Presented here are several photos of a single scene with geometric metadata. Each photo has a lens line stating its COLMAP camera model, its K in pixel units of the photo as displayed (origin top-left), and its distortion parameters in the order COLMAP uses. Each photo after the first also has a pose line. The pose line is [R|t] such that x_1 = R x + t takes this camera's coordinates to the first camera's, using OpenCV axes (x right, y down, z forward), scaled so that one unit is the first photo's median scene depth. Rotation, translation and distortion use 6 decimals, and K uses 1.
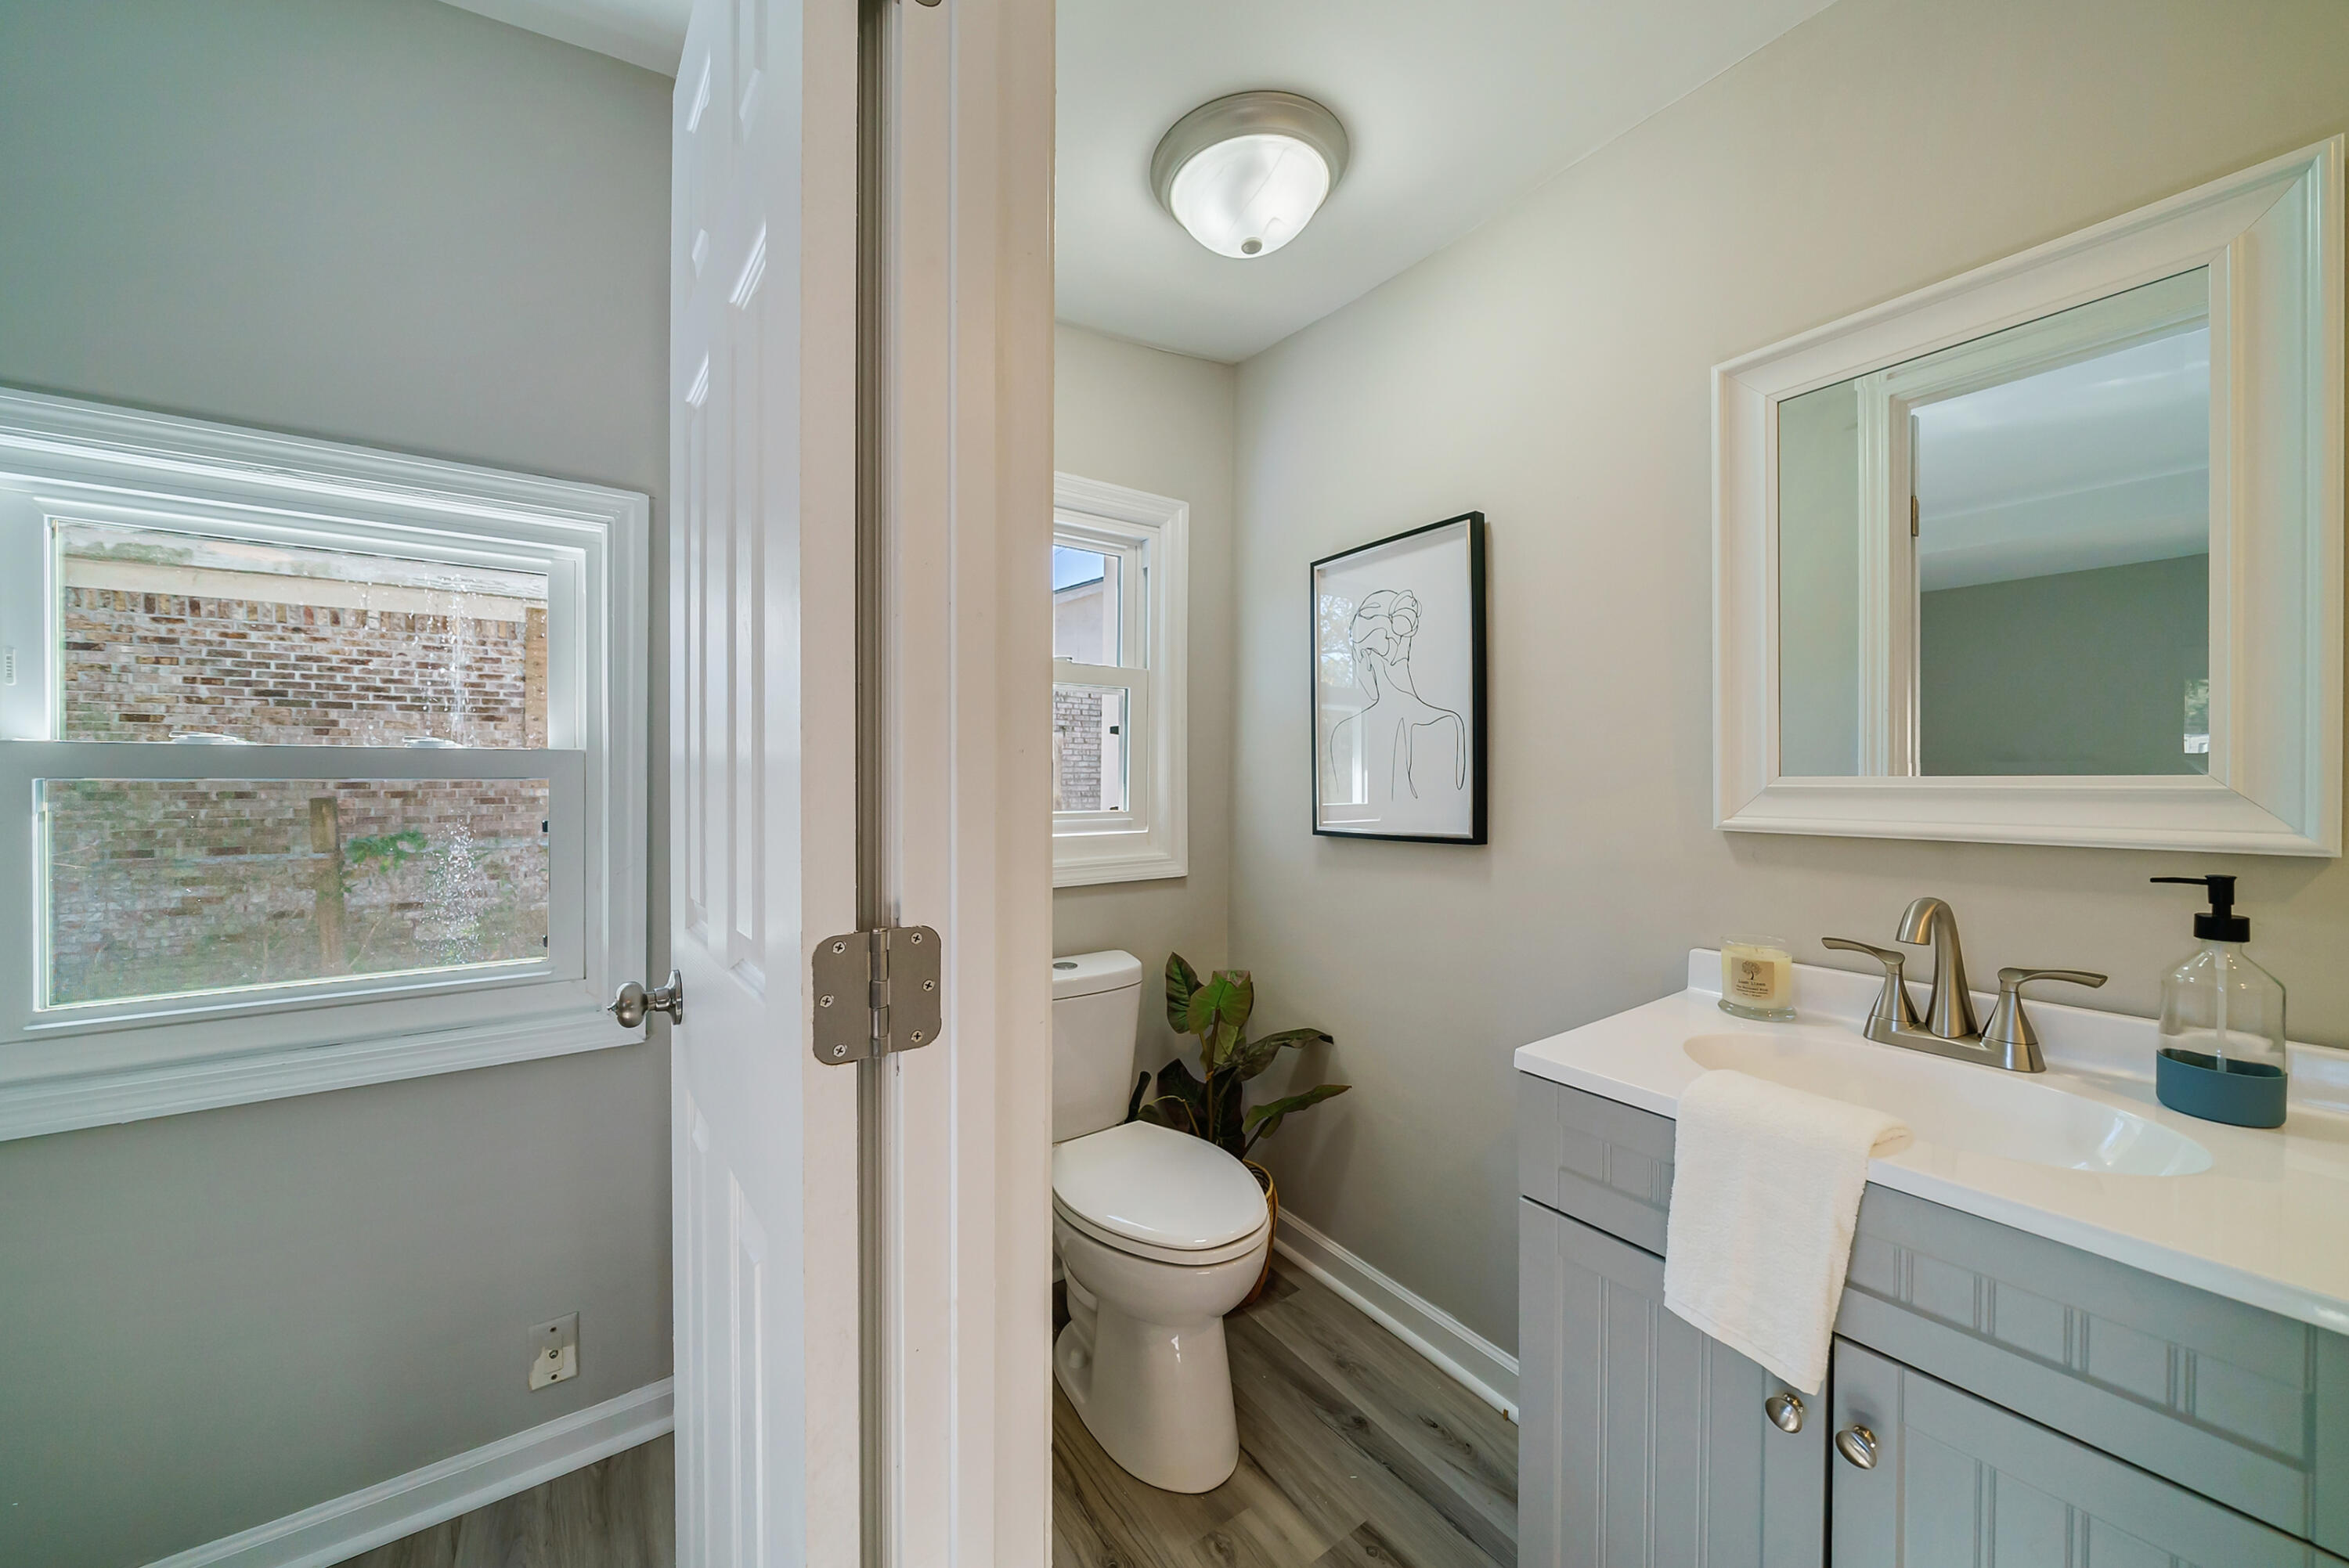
lens RADIAL K [[805.7, 0, 1168.4], [0, 805.7, 777.2], [0, 0, 1]] dist [-0.006230, -0.000151]
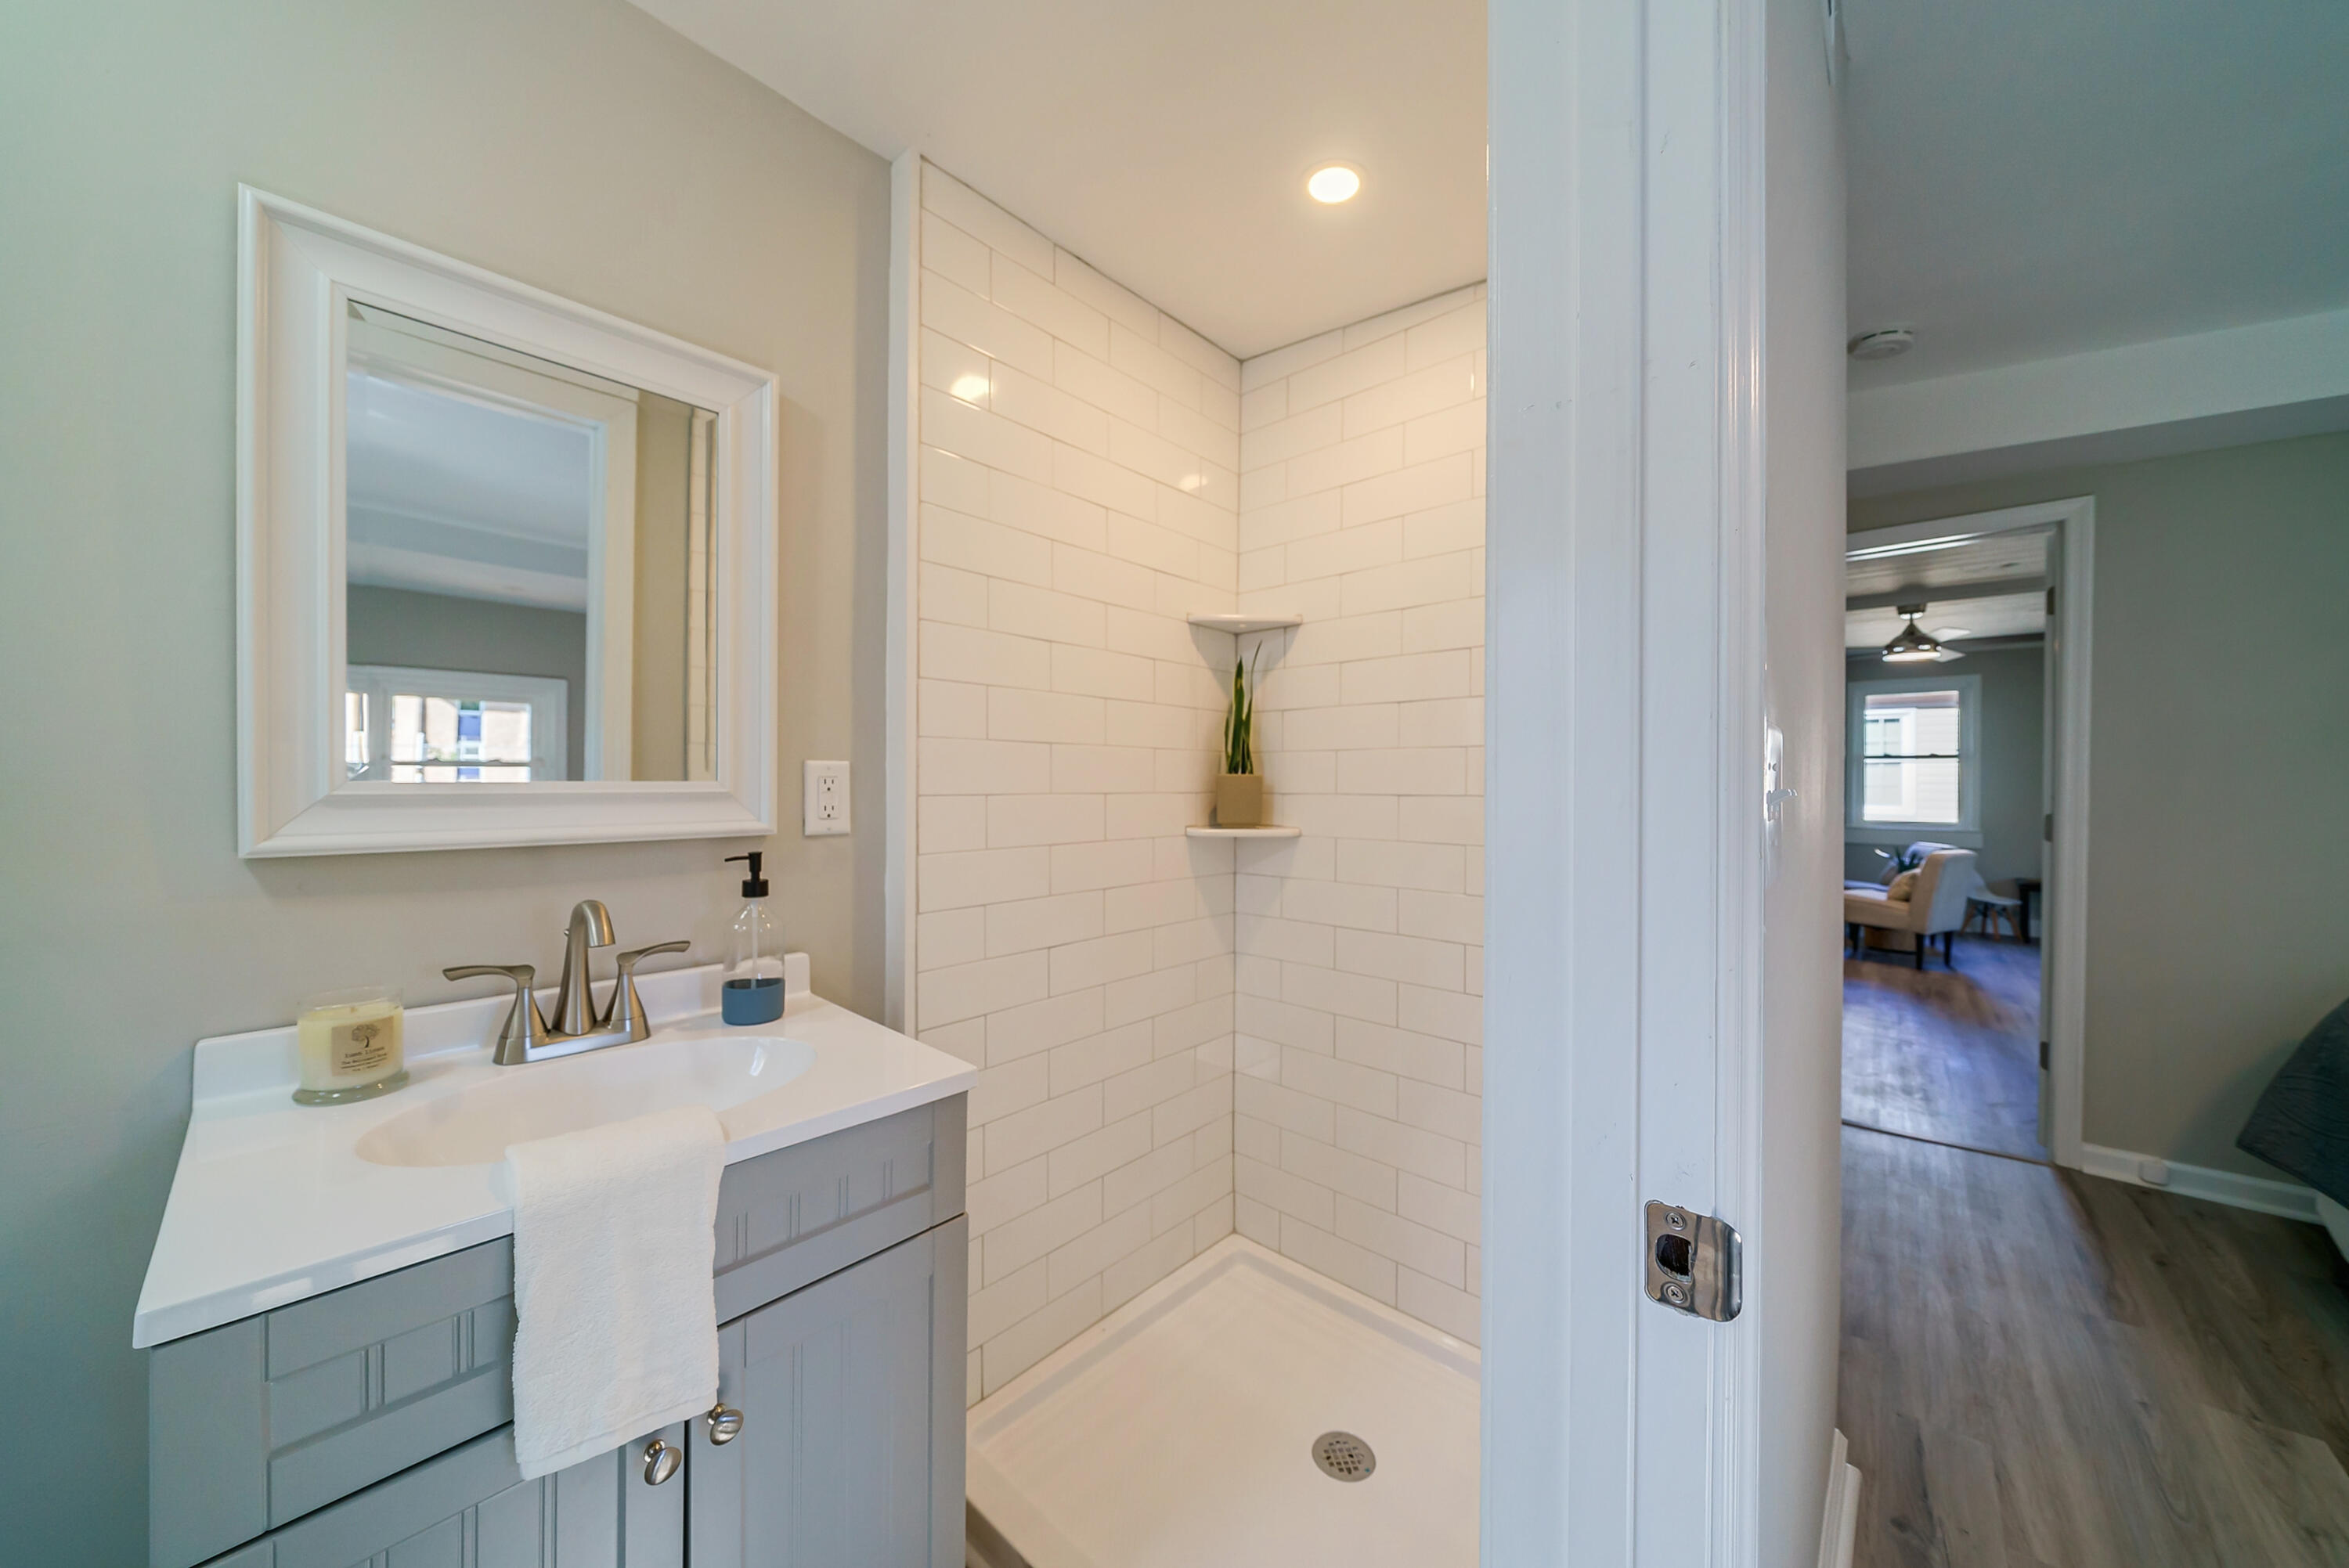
lens RADIAL K [[805.7, 0, 1161.1], [0, 805.7, 787.0], [0, 0, 1]] dist [-0.006230, -0.000151]
pose [[-0.211694, -0.005279, 0.977322, -0.226154], [-0.002401, 0.999985, 0.004882, -0.001217], [-0.977333, -0.001313, -0.211704, 0.536109]]
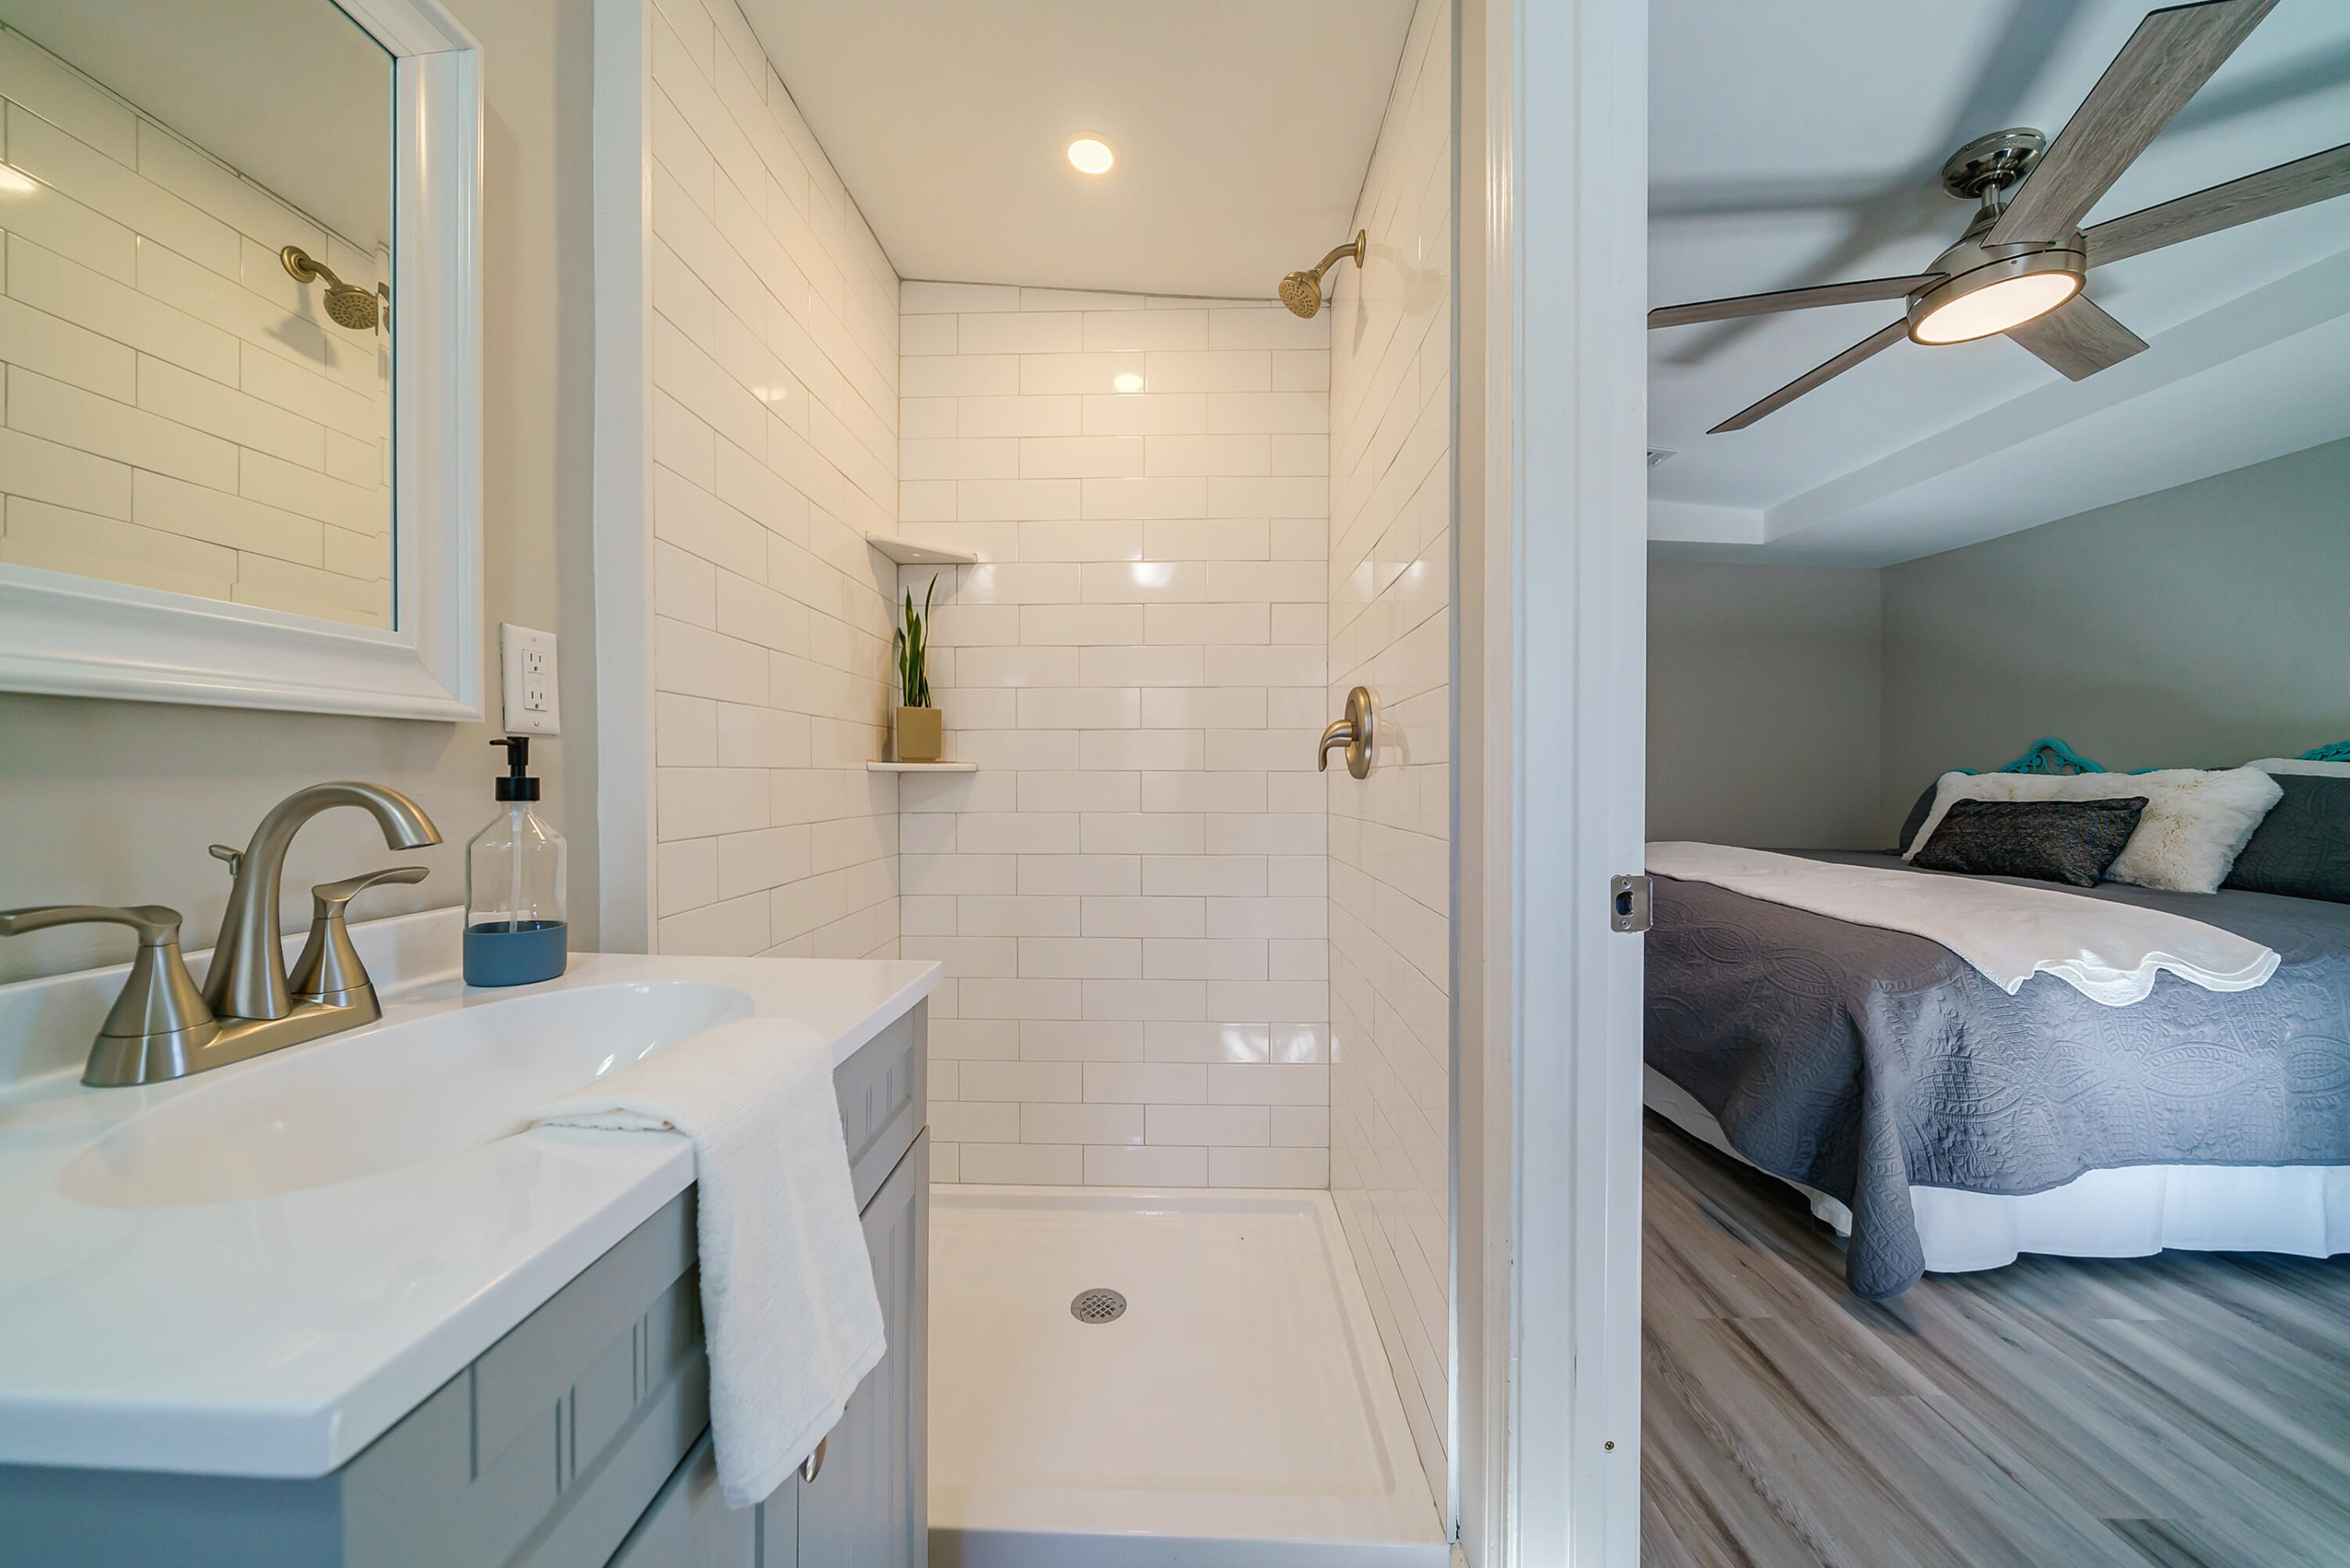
lens RADIAL K [[806.1, 0, 1159.0], [0, 806.1, 786.6], [0, 0, 1]] dist [-0.006230, -0.000151]
pose [[-0.795173, -0.010241, 0.606296, 0.073790], [-0.000806, 0.999874, 0.015833, 0.153768], [-0.606382, 0.012101, -0.795081, 1.186346]]
